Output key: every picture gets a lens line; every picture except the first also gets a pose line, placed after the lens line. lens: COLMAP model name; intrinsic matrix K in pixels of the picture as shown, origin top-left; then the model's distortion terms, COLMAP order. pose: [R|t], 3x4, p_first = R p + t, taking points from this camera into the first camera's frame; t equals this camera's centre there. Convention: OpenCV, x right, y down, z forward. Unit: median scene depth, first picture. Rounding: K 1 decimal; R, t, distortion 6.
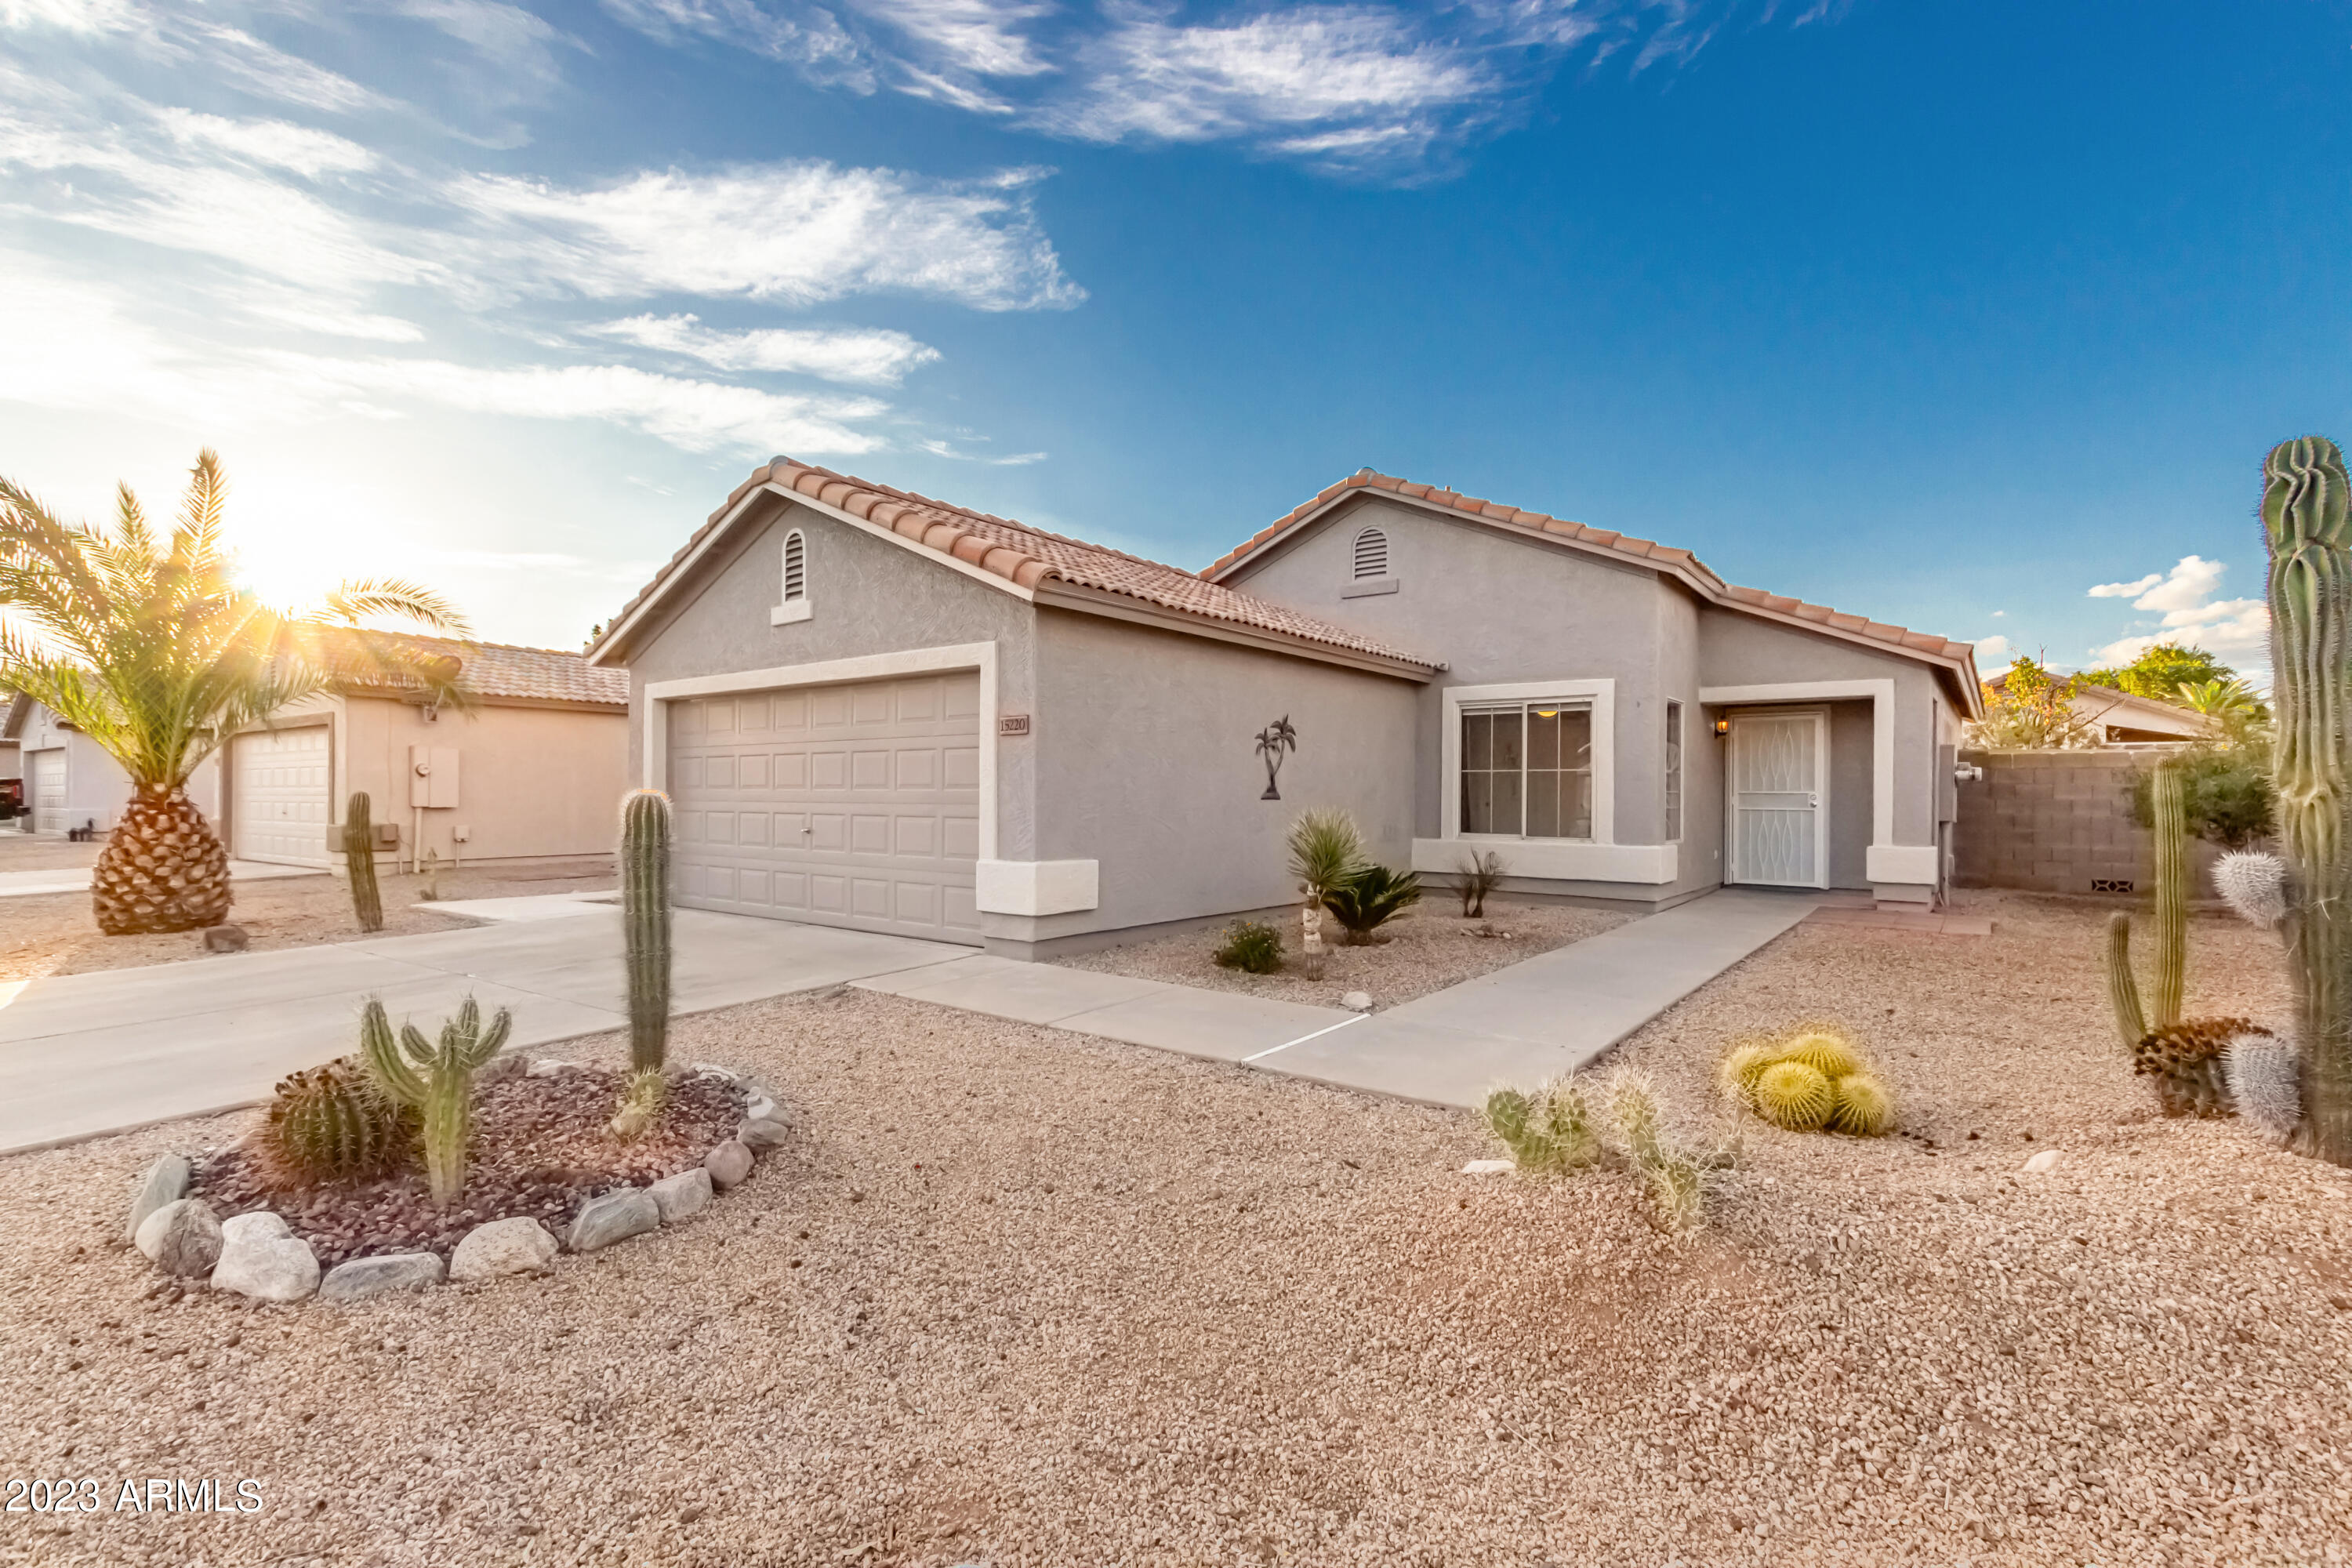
lens RADIAL K [[1068.0, 0, 1183.7], [0, 1068.0, 799.4], [0, 0, 1]] dist [0.018117, -0.009083]
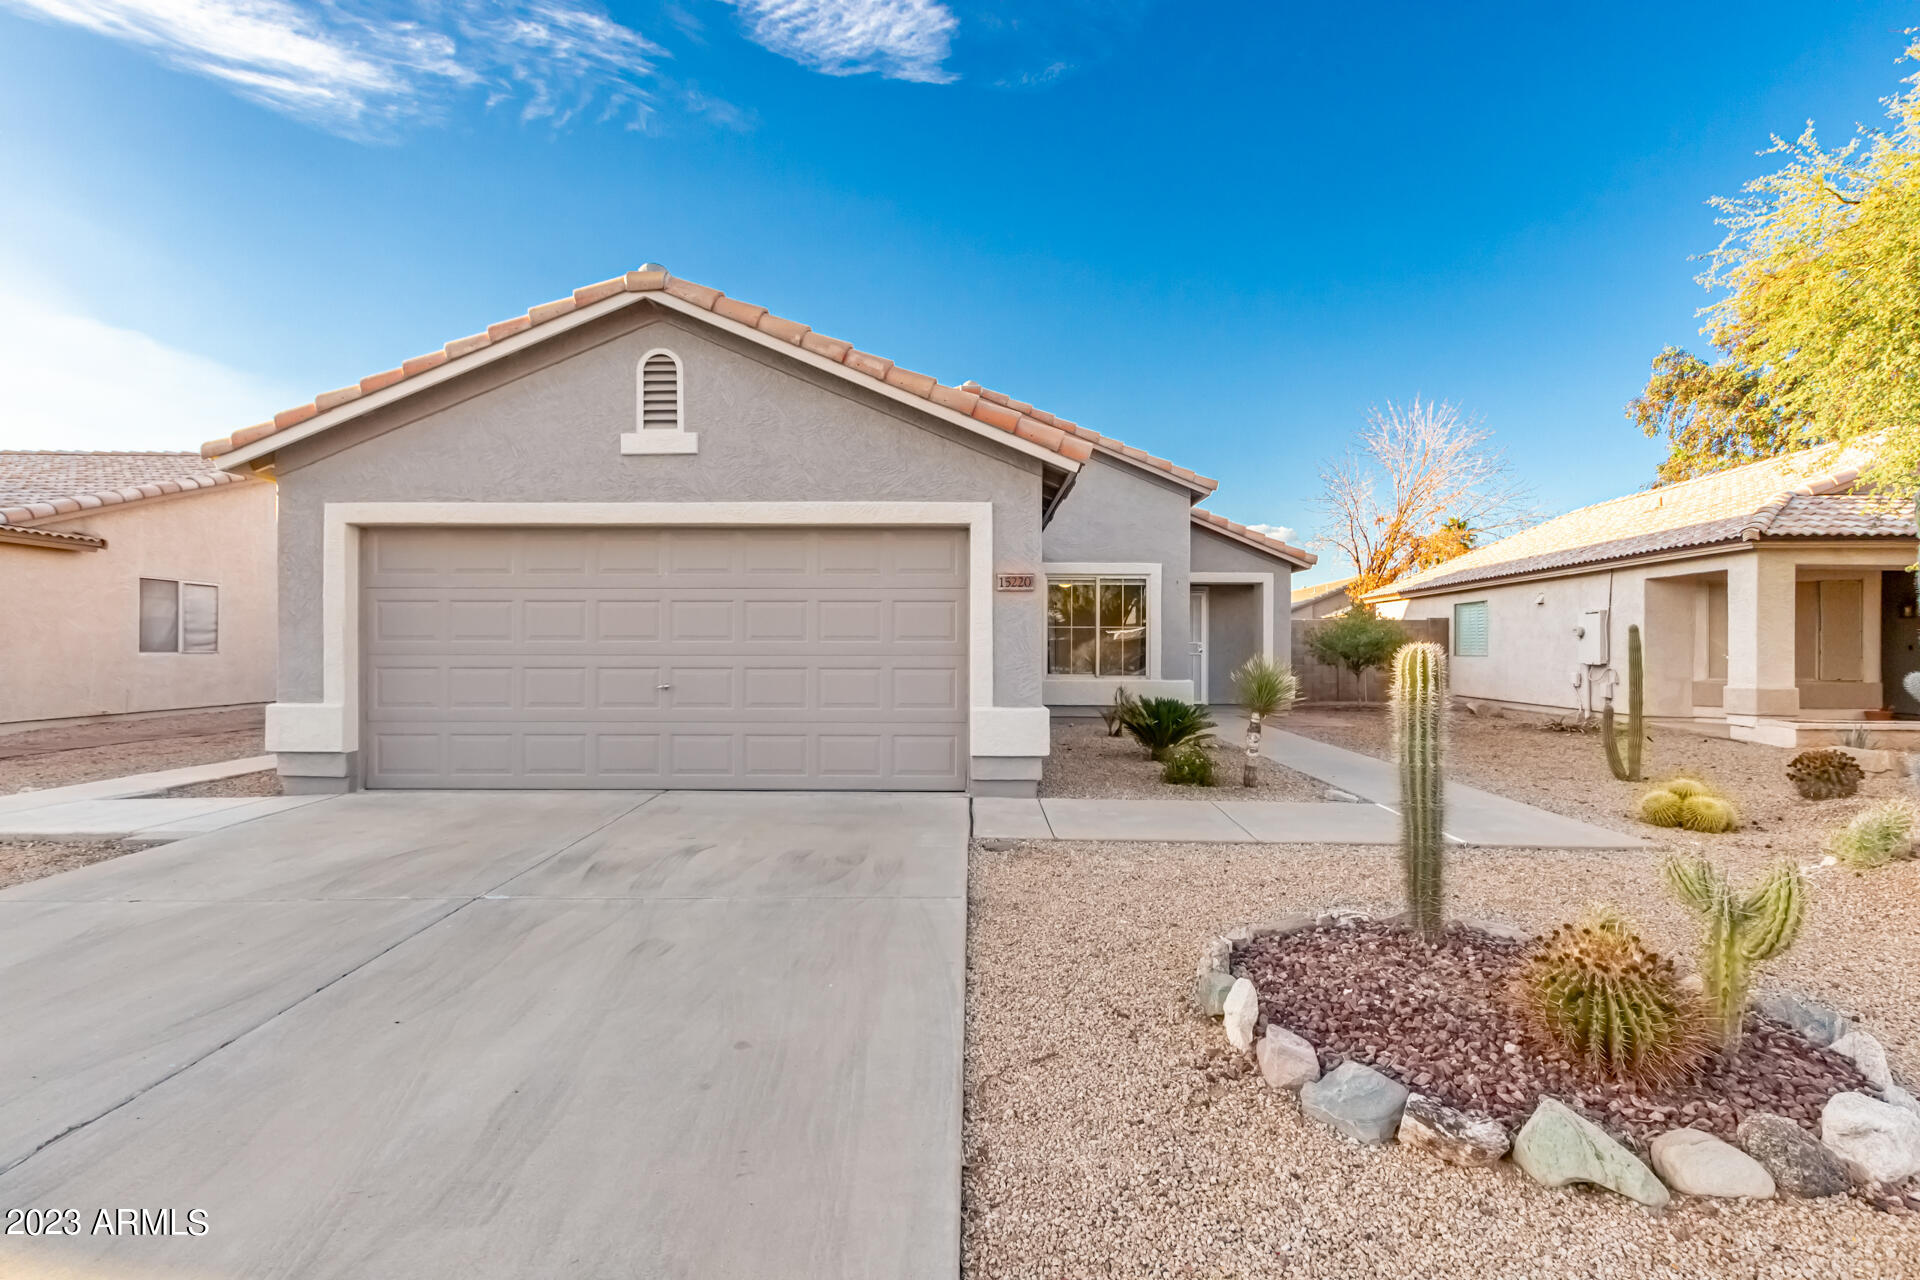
lens RADIAL K [[871.8, 0, 966.3], [0, 871.8, 652.6], [0, 0, 1]] dist [0.018117, -0.009083]
pose [[0.798680, -0.006823, 0.601717, -0.600774], [0.003012, 0.999969, 0.007341, -0.003773], [-0.601748, -0.004051, 0.798676, 0.262200]]
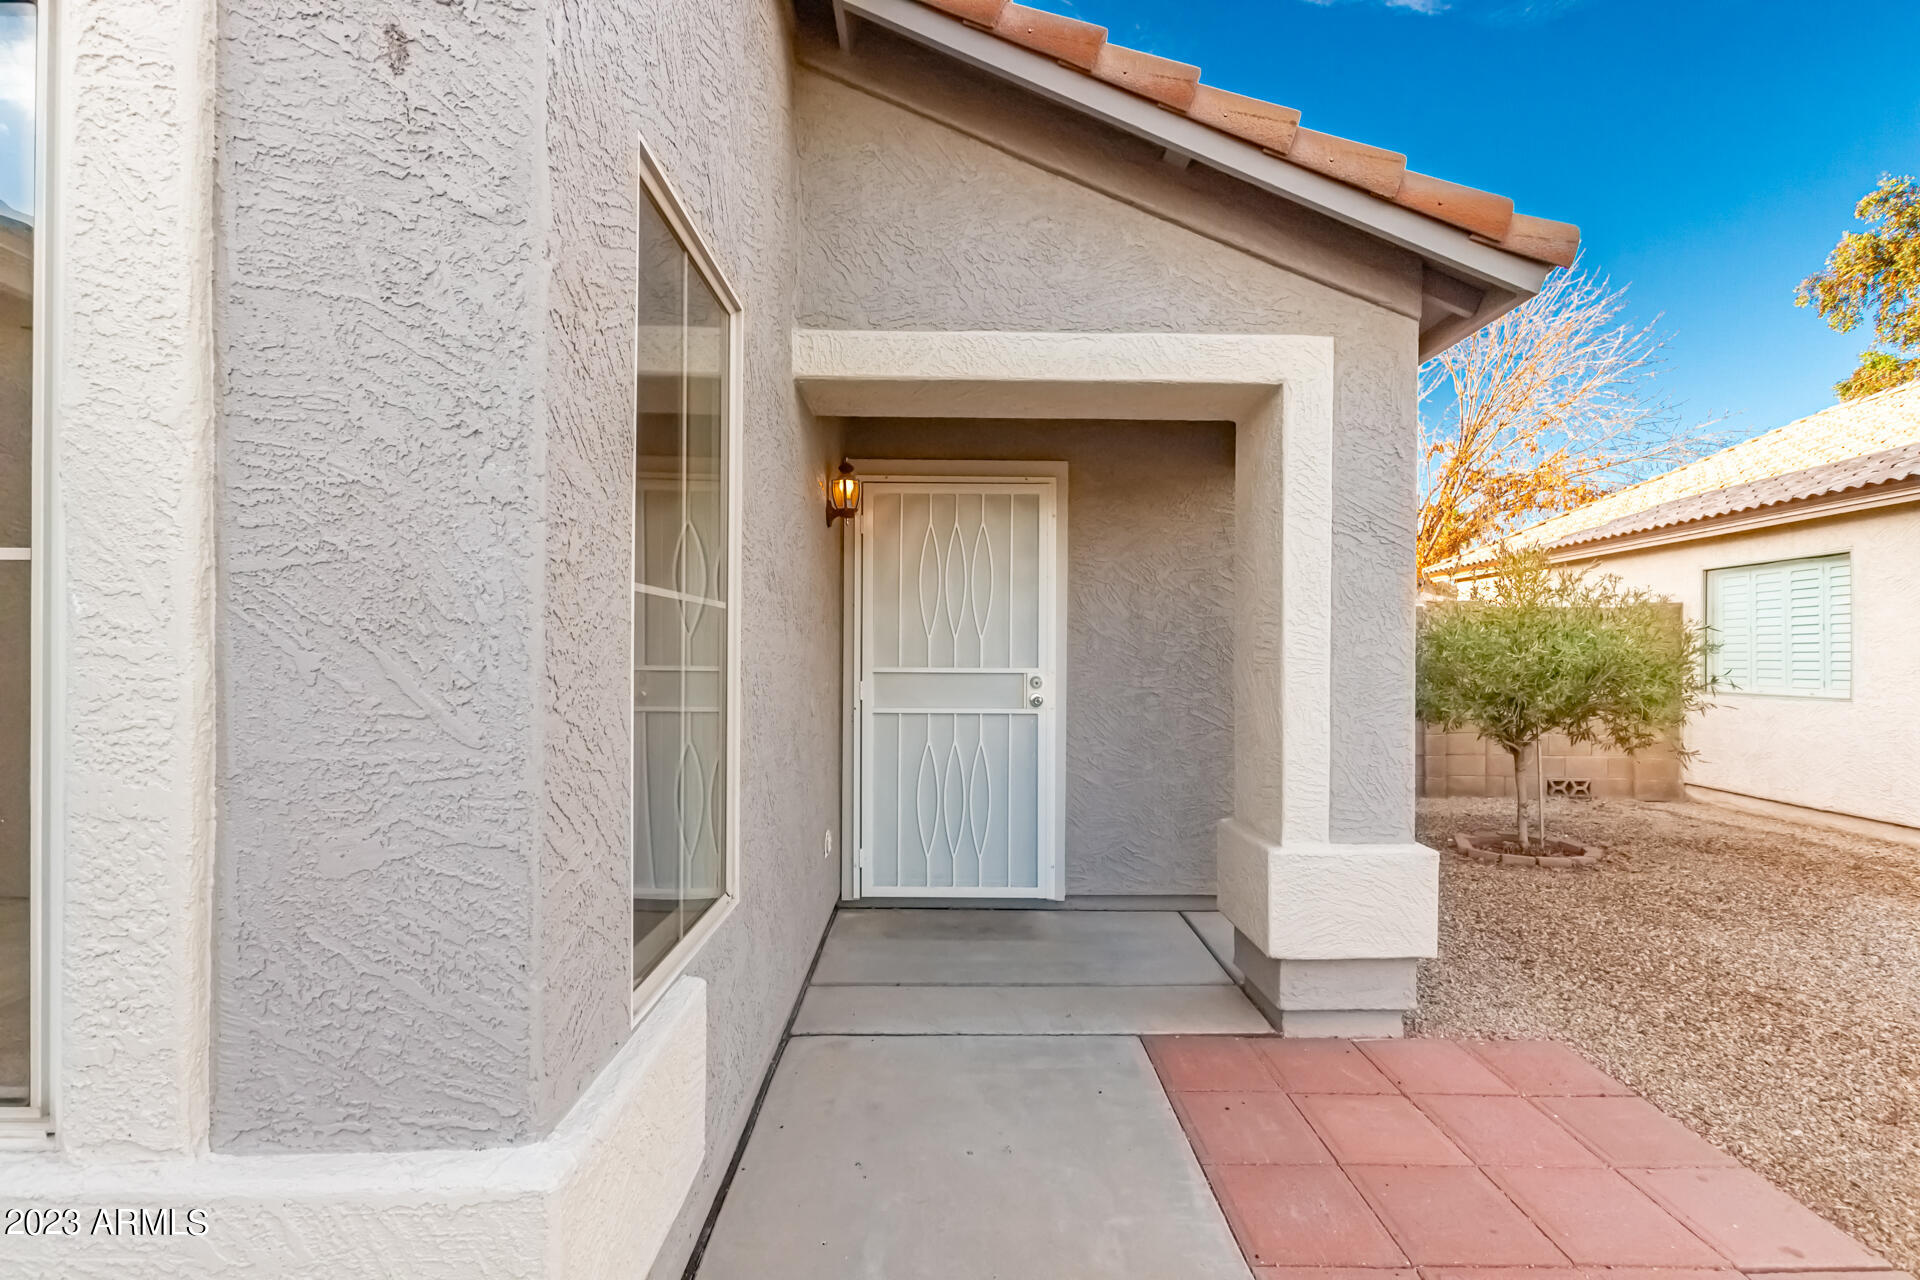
lens RADIAL K [[871.8, 0, 966.3], [0, 871.8, 652.6], [0, 0, 1]] dist [0.018117, -0.009083]
pose [[0.780757, -0.001105, 0.624834, 0.476498], [-0.002102, 0.999988, 0.004395, -0.020453], [-0.624832, -0.004745, 0.780745, 1.013996]]
